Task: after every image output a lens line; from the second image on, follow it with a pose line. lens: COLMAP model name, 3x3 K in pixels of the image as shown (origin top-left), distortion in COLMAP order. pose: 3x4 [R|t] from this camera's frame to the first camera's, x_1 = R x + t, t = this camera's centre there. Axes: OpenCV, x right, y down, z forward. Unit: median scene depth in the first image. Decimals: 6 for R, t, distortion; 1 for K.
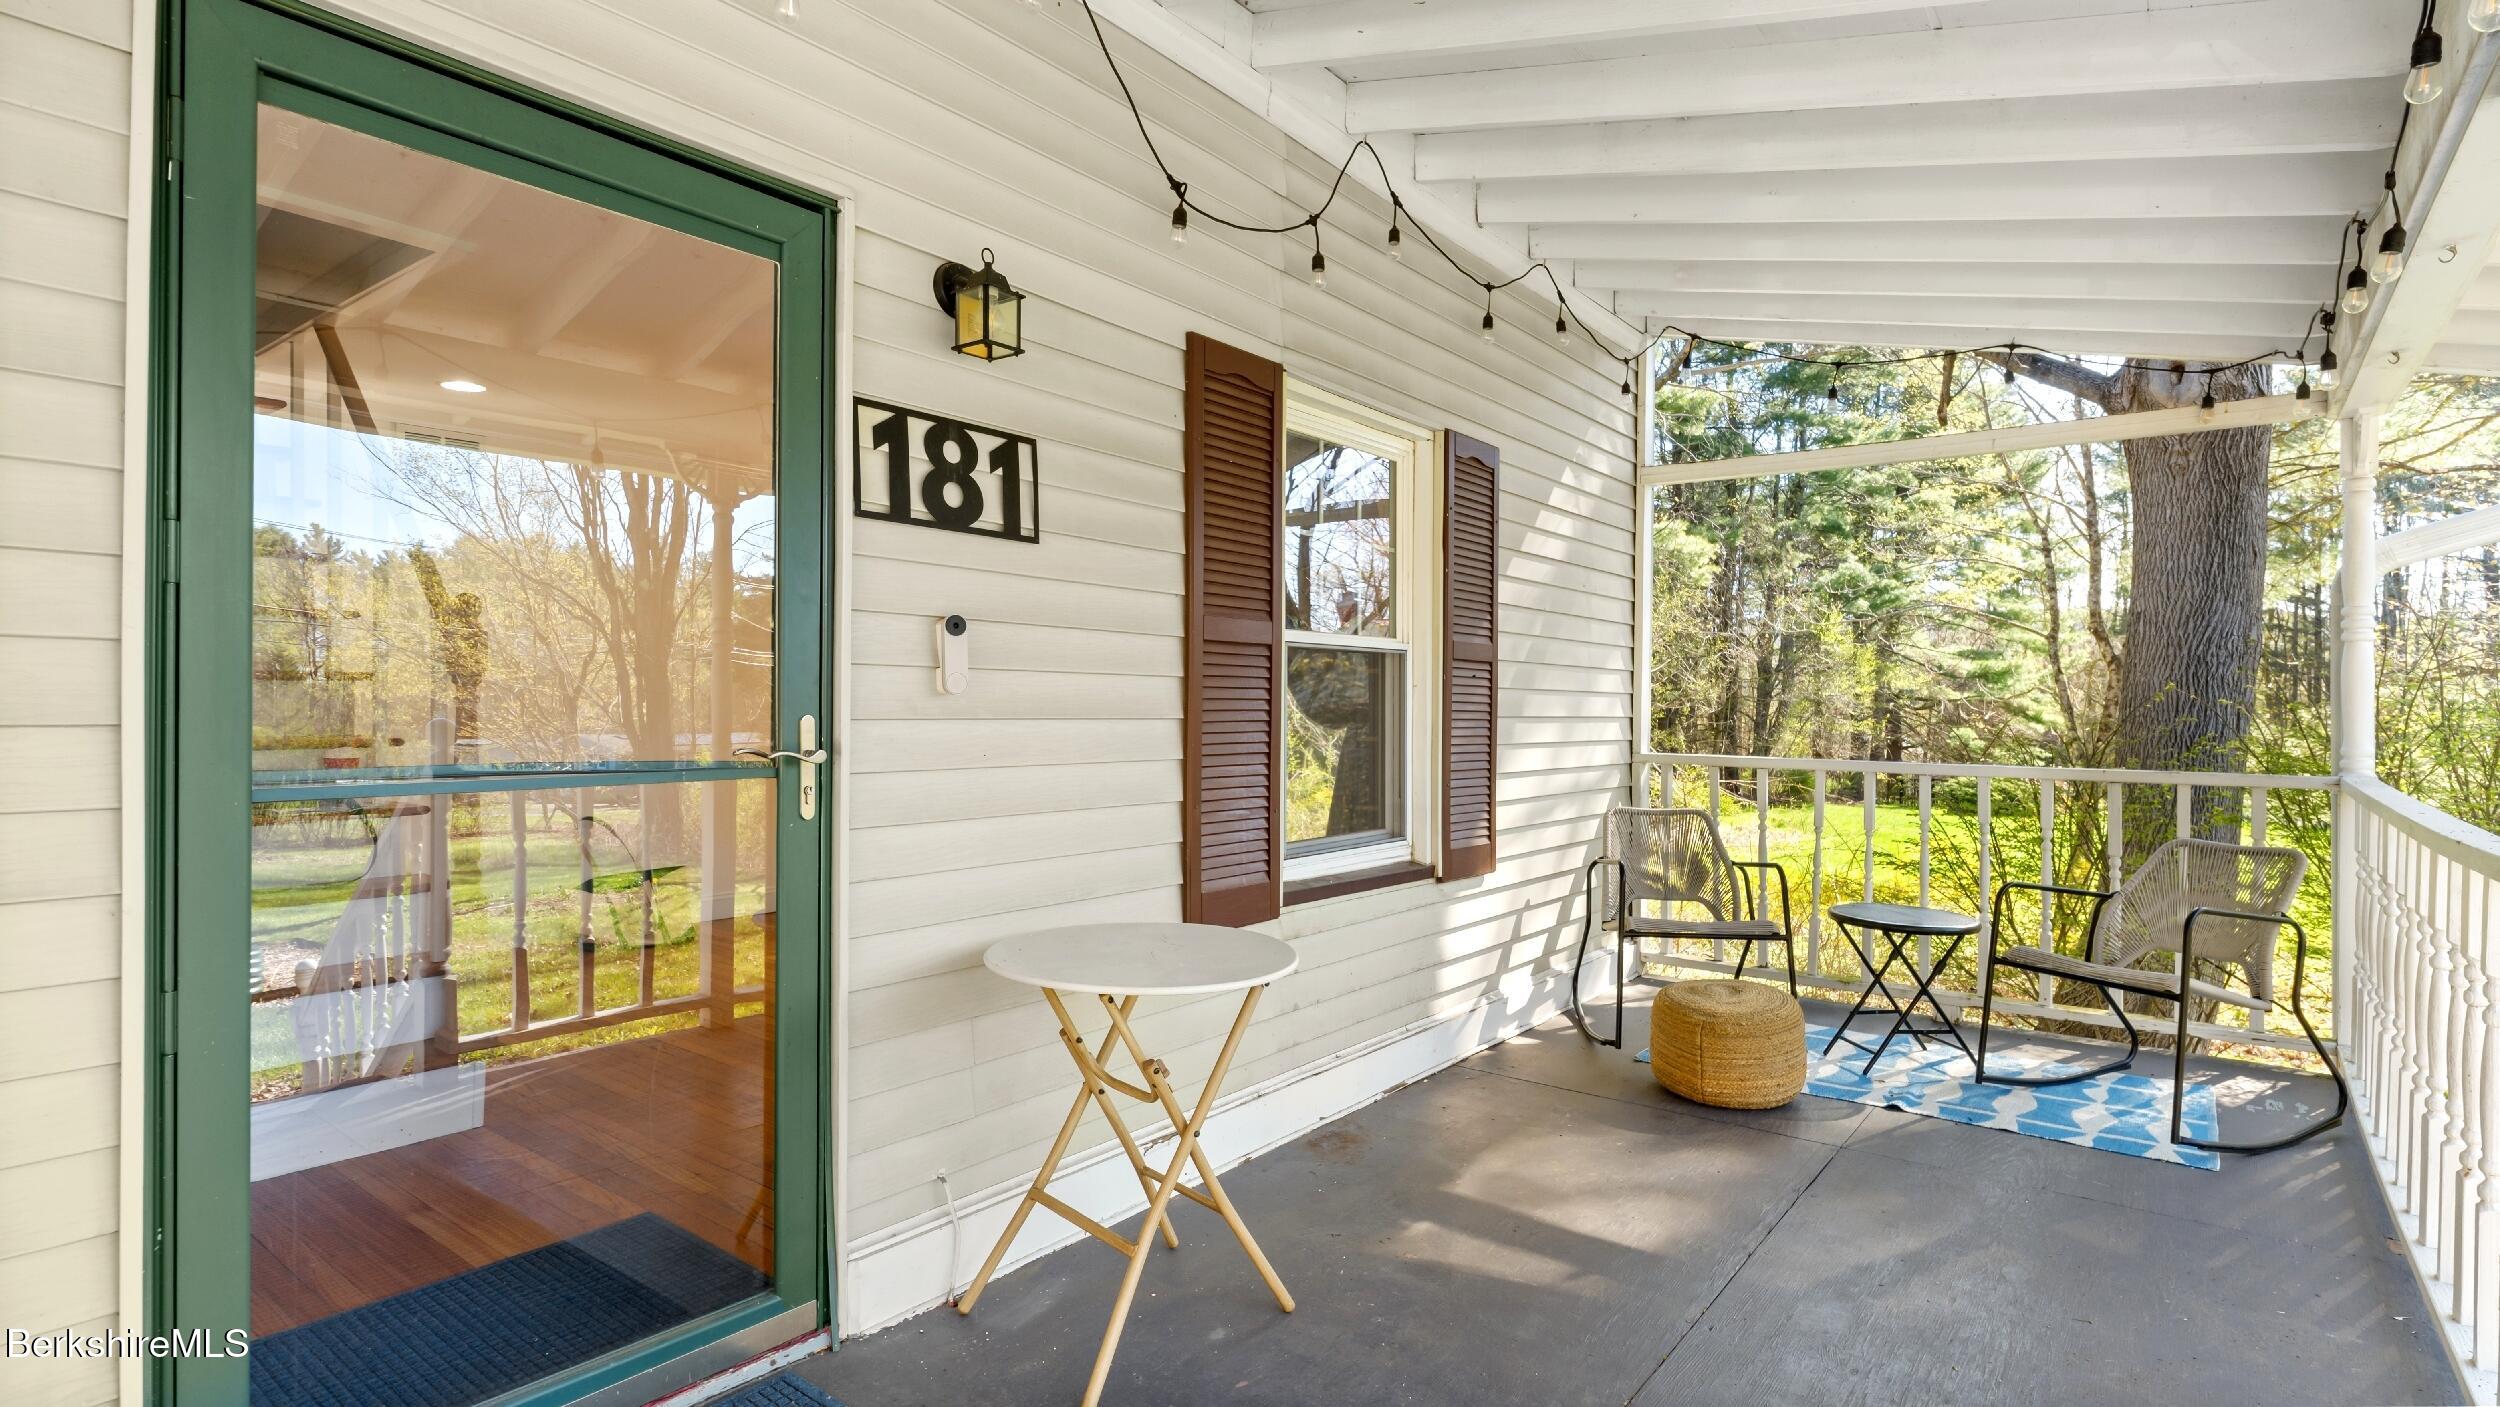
lens RADIAL K [[1235.6, 0, 1241.3], [0, 1235.6, 715.1], [0, 0, 1]] dist [-0.010911, 0.000422]
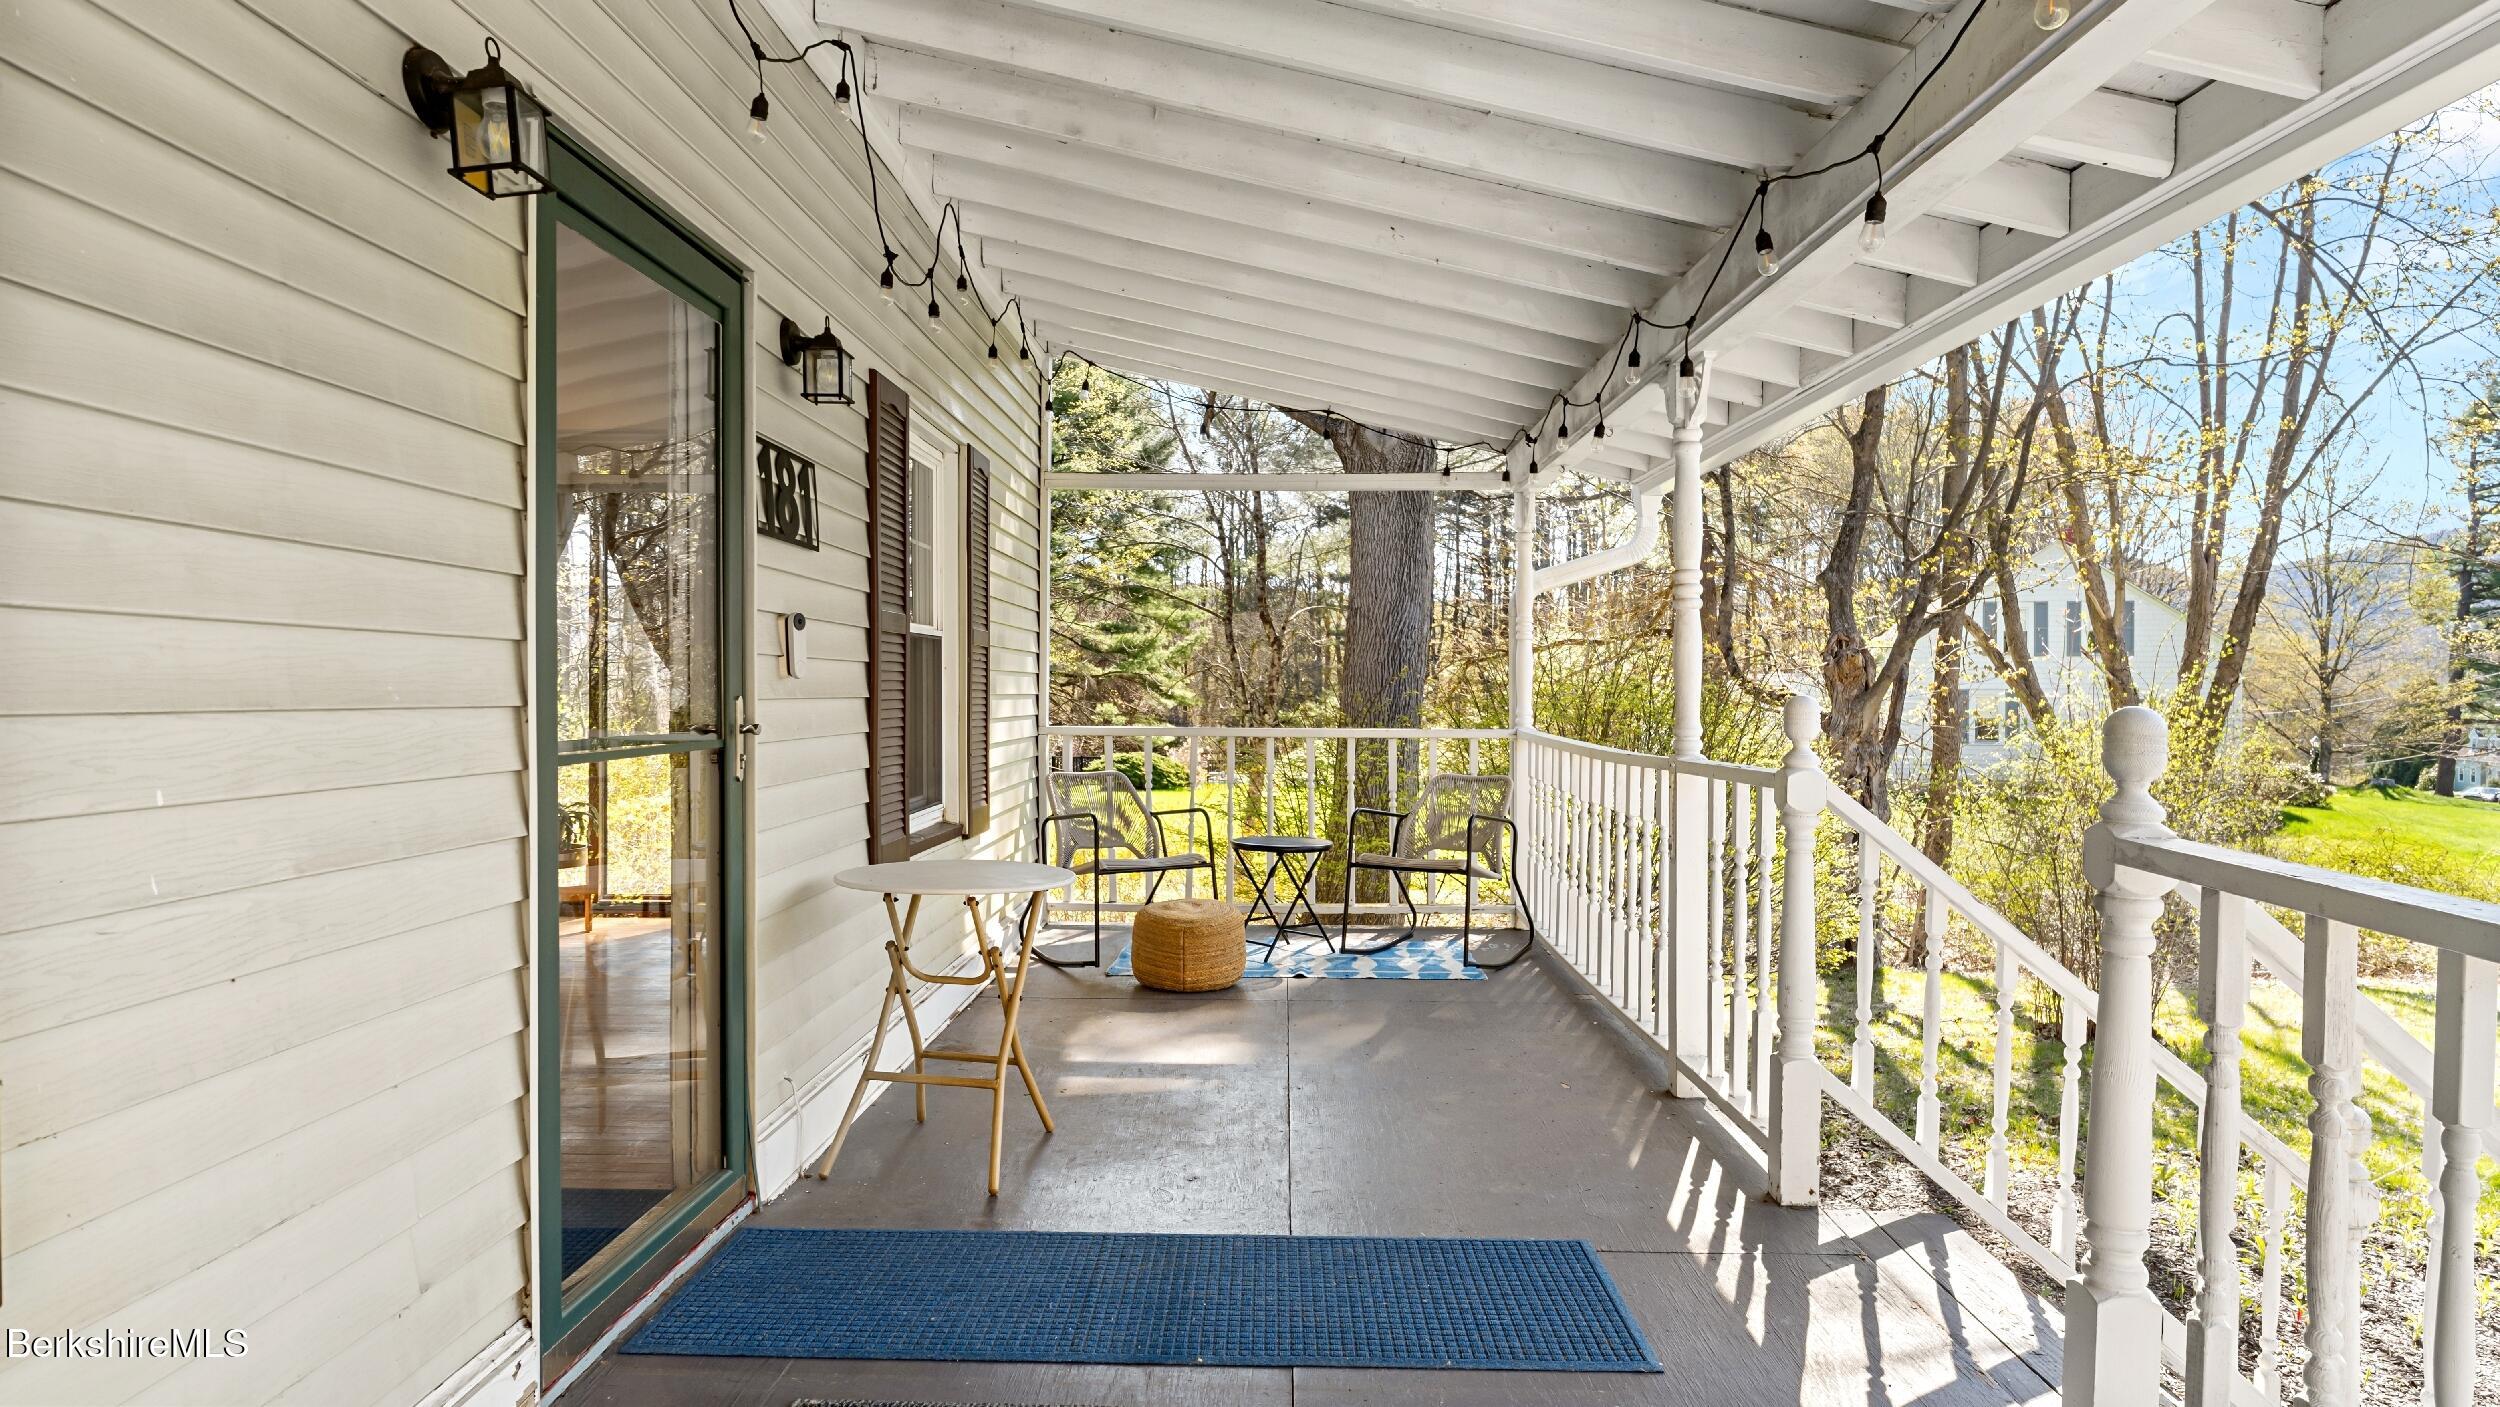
lens RADIAL K [[1489.6, 0, 1253.9], [0, 1489.6, 703.3], [0, 0, 1]] dist [-0.006079, -0.000421]
pose [[0.797976, -0.011693, 0.602576, -0.501709], [0.007628, 0.999928, 0.009303, -0.001583], [-0.602641, -0.002827, 0.798007, -0.291906]]
